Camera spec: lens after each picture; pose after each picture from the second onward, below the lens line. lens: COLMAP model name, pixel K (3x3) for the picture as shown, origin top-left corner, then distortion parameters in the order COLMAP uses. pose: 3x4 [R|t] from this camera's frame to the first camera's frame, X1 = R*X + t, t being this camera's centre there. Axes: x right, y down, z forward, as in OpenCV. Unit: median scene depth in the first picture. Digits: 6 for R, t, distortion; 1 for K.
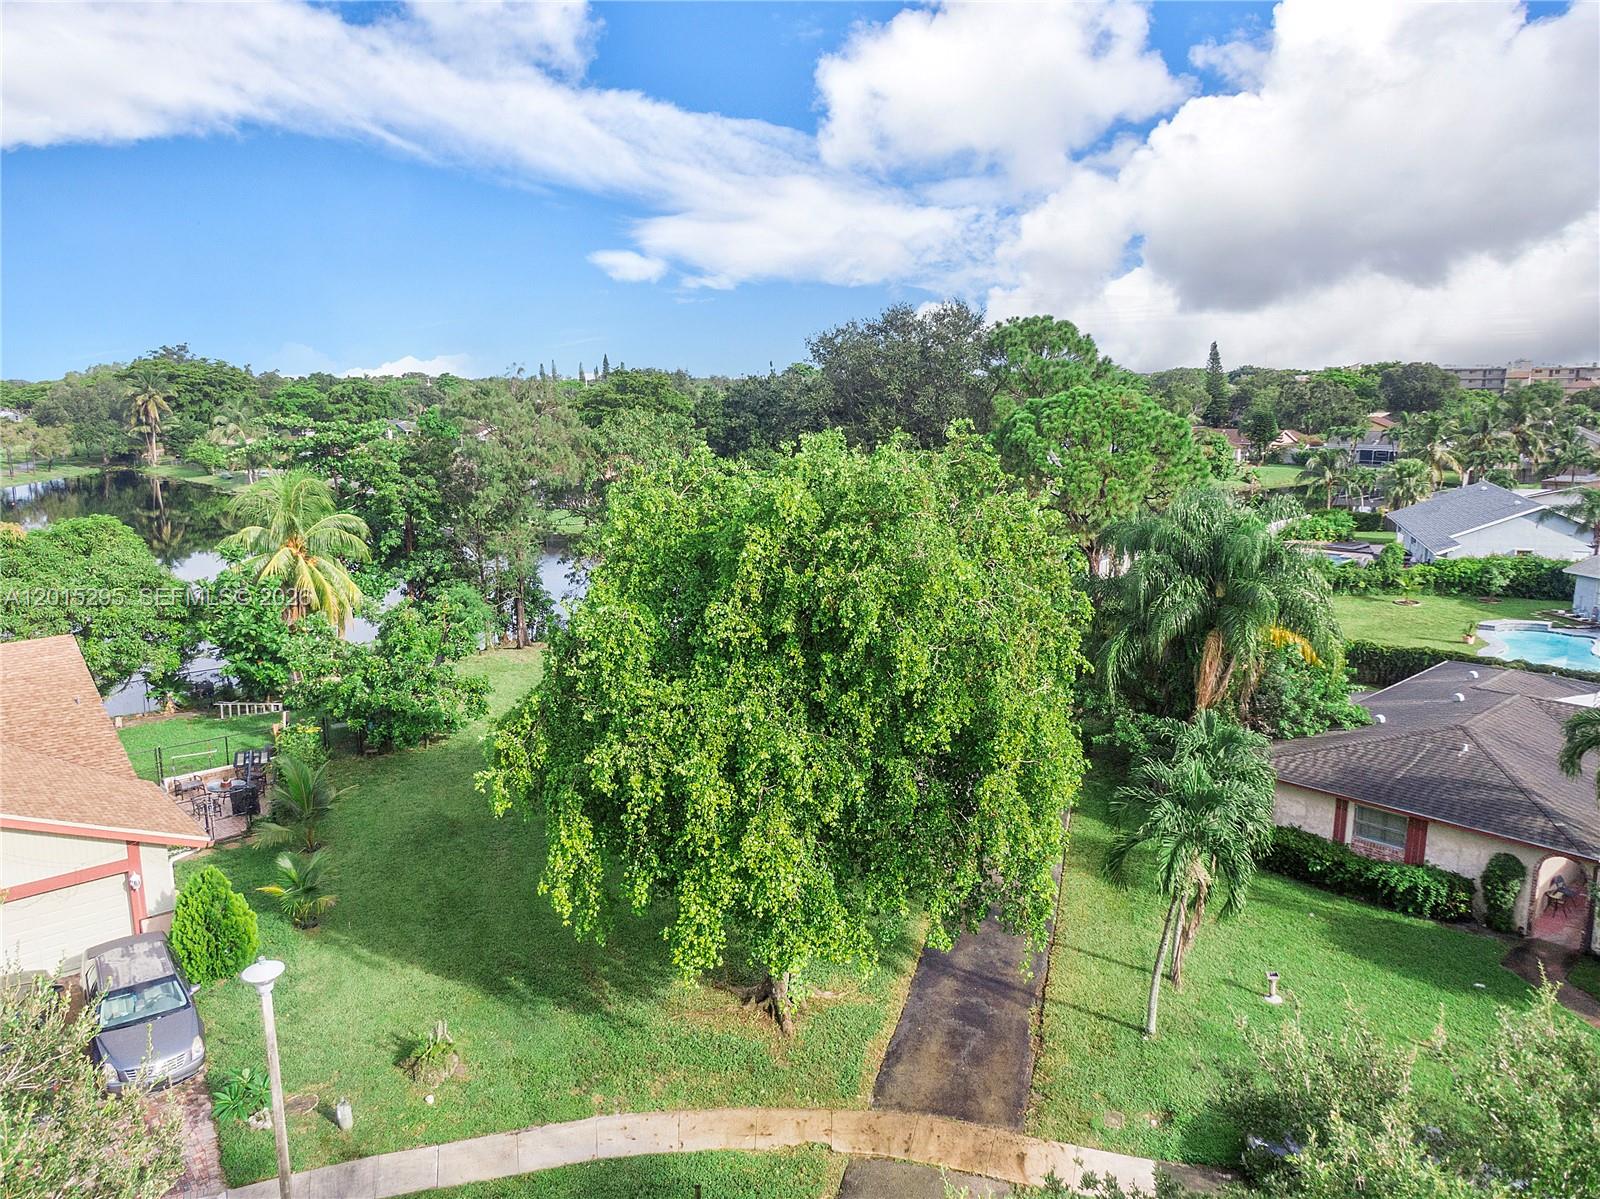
lens RADIAL K [[1144.6, 0, 803.2], [0, 1144.6, 596.6], [0, 0, 1]] dist [0.039894, -0.075315]
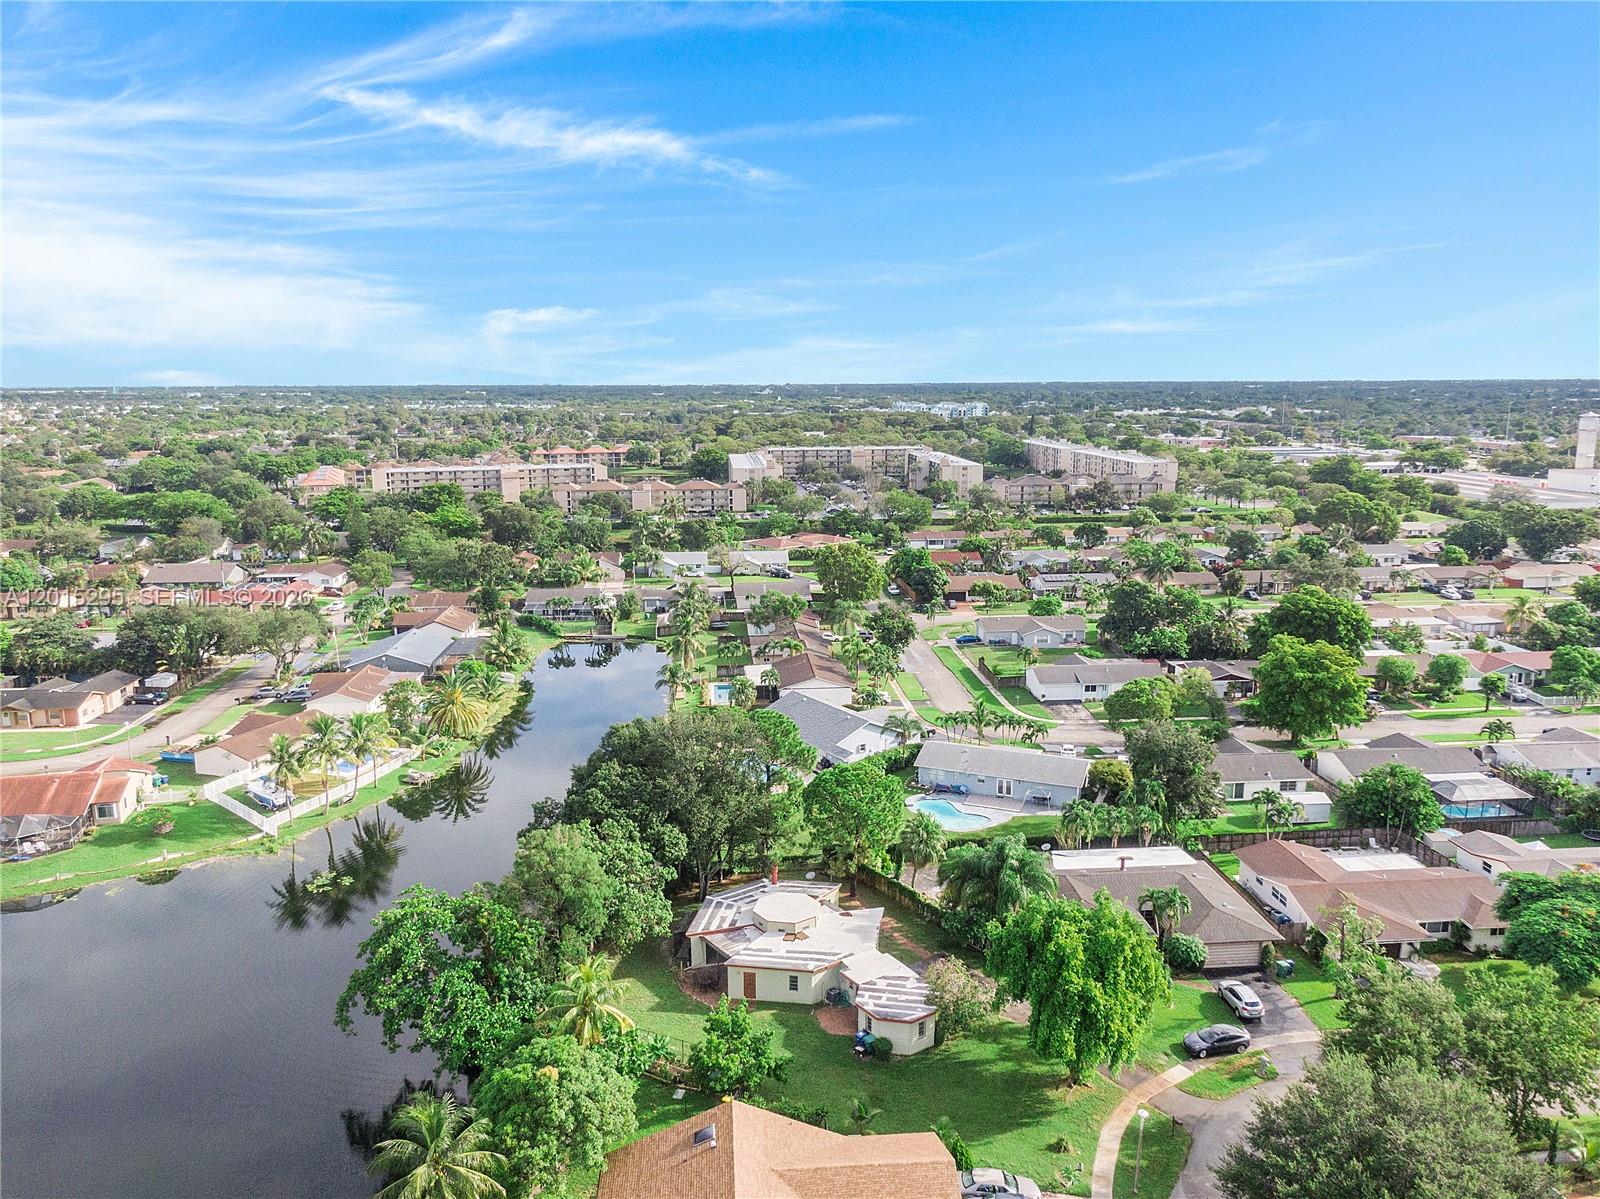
lens RADIAL K [[1144.6, 0, 803.2], [0, 1144.6, 596.6], [0, 0, 1]] dist [0.039894, -0.075315]
pose [[0.601492, -0.138497, 0.786782, -2.882802], [0.143996, 0.987523, 0.063749, -1.314446], [-0.785795, 0.074949, 0.613930, -0.443950]]
